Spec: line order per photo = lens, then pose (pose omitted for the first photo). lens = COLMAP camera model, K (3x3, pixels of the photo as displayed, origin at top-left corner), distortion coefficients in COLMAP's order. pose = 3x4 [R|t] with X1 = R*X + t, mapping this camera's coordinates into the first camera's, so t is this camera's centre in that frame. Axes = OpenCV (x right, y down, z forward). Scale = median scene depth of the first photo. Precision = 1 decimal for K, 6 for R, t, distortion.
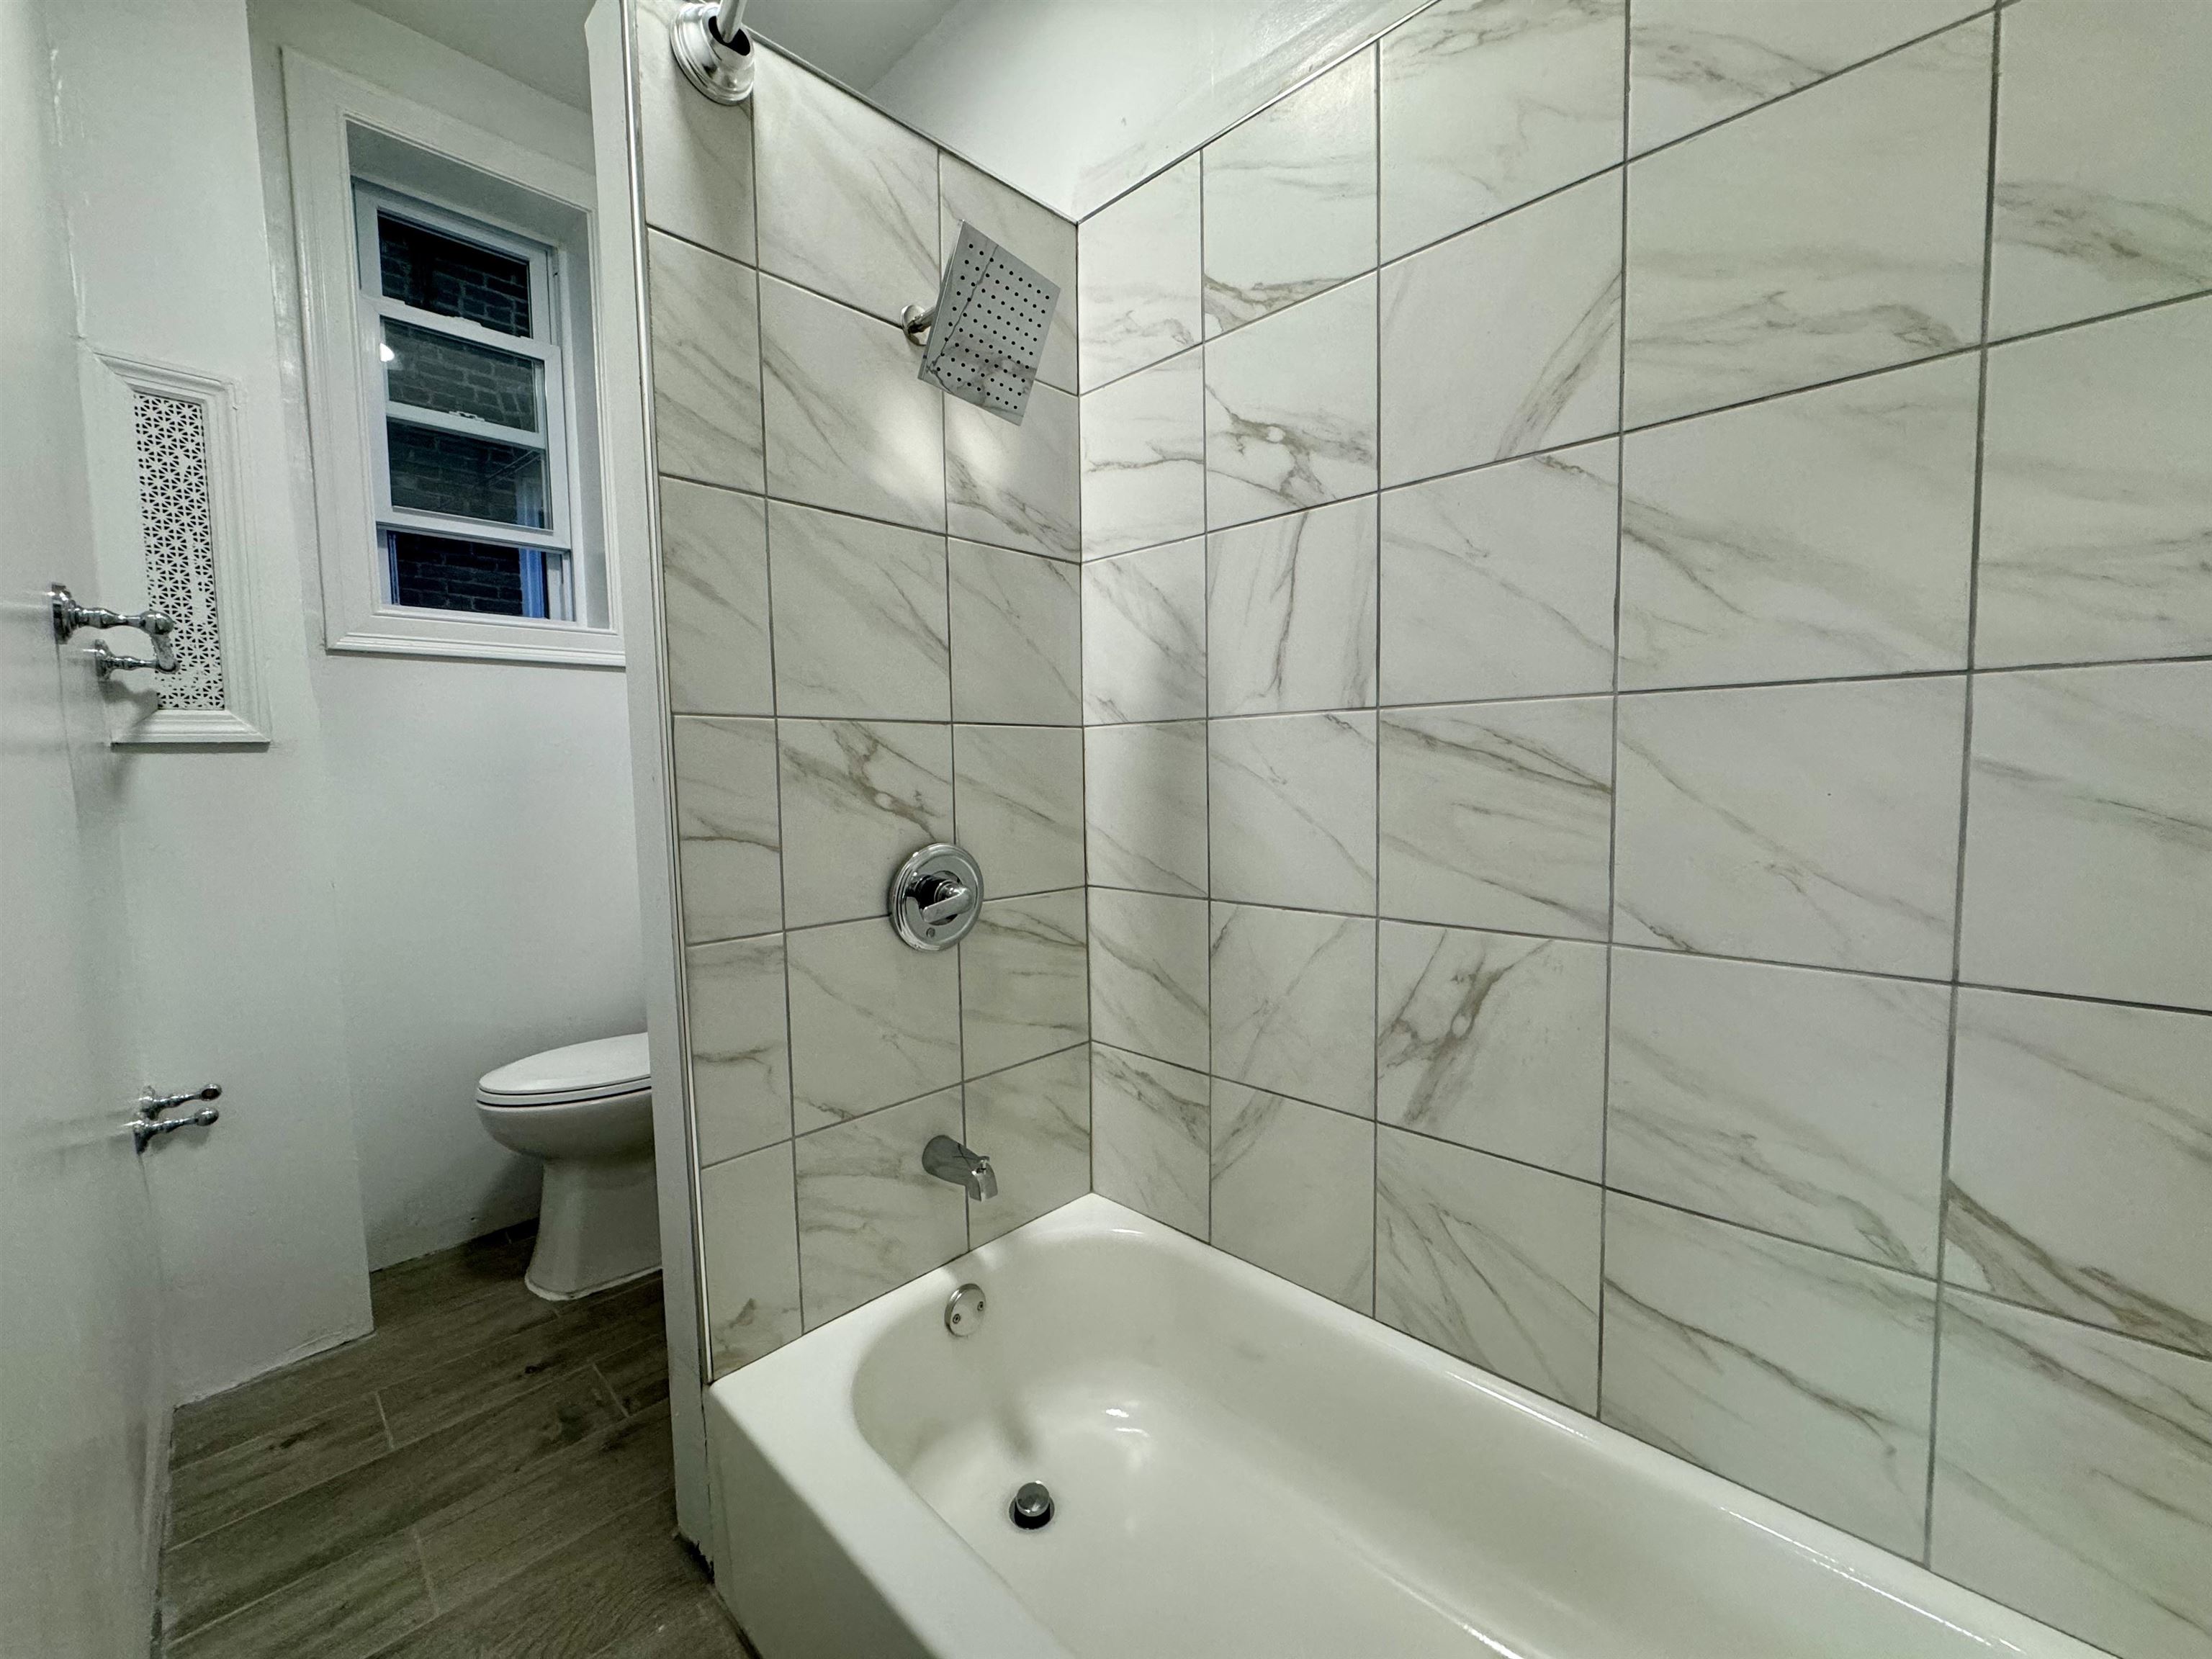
lens RADIAL K [[878.3, 0, 1105.1], [0, 878.3, 827.3], [0, 0, 1]] dist [0.000093, -0.000036]
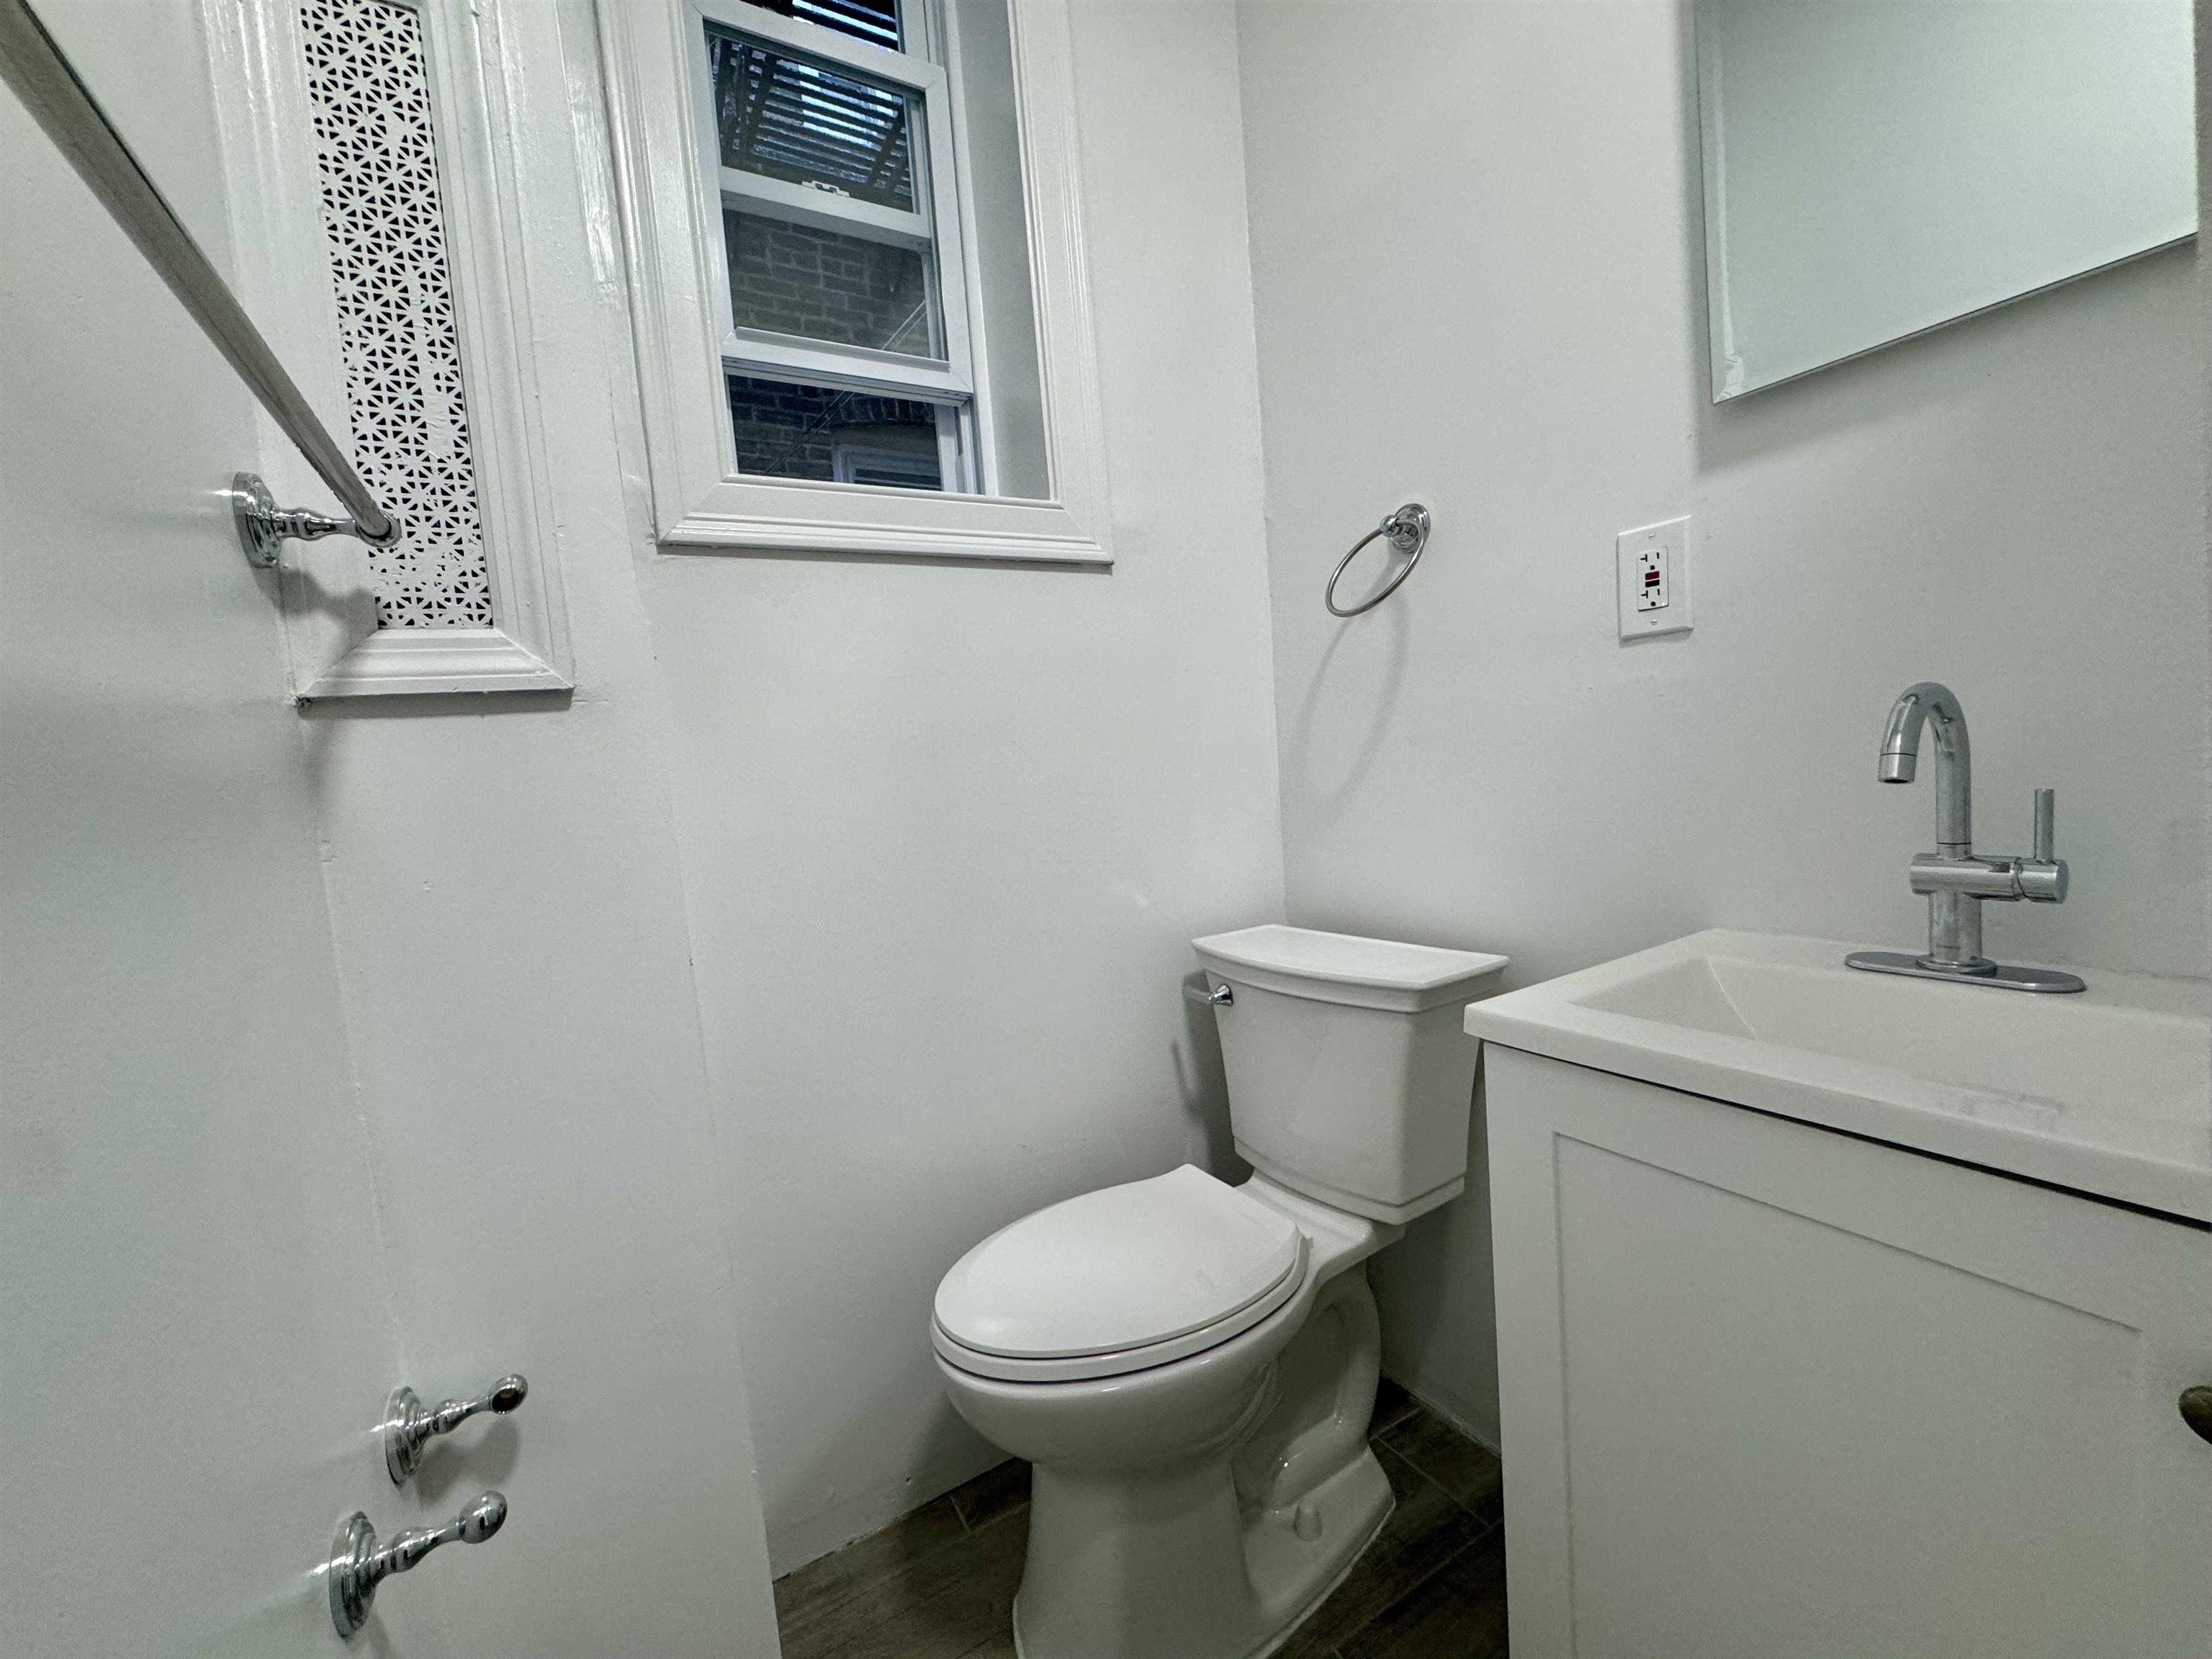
lens RADIAL K [[878.3, 0, 1112.4], [0, 878.3, 837.0], [0, 0, 1]] dist [0.000093, -0.000036]
pose [[0.964873, -0.037568, -0.260017, -0.542742], [0.043797, 0.998875, 0.018202, -0.008007], [0.259040, -0.028951, 0.965433, 0.612705]]
